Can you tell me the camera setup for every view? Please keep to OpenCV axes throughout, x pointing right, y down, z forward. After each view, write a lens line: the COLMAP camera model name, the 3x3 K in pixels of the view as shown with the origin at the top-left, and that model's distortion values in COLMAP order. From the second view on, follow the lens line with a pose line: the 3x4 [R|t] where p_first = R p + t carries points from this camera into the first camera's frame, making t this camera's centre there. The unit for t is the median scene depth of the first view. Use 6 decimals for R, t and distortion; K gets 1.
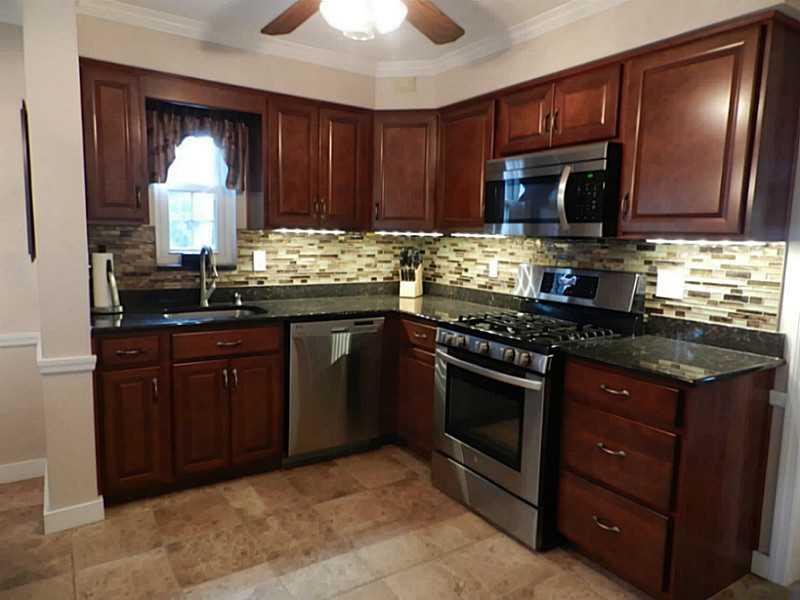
lens RADIAL K [[540.5, 0, 400.0], [0, 540.5, 300.0], [0, 0, 1]] dist [0.037091, -0.037341]
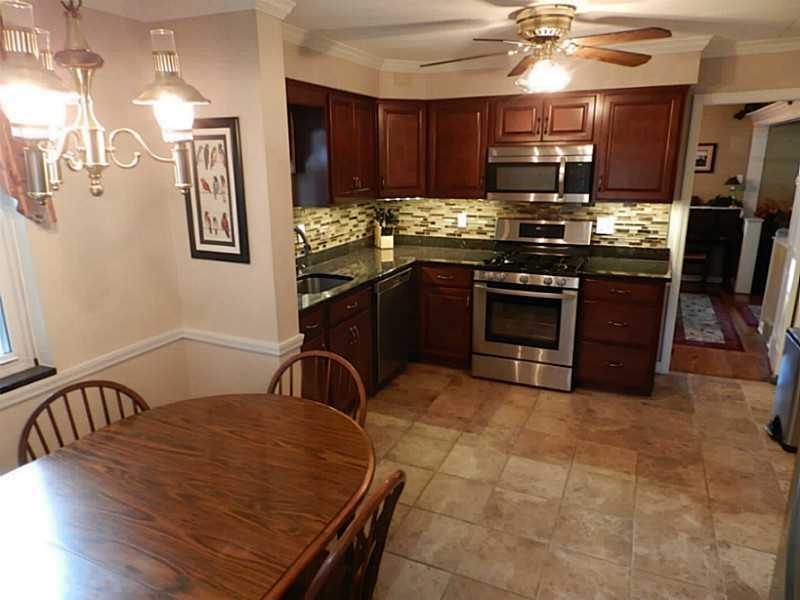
lens RADIAL K [[540.5, 0, 400.0], [0, 540.5, 300.0], [0, 0, 1]] dist [0.037091, -0.037341]
pose [[0.837766, -0.169760, 0.518969, -0.723702], [0.094139, 0.981116, 0.168964, -0.111789], [-0.537853, -0.092697, 0.837927, -0.078972]]
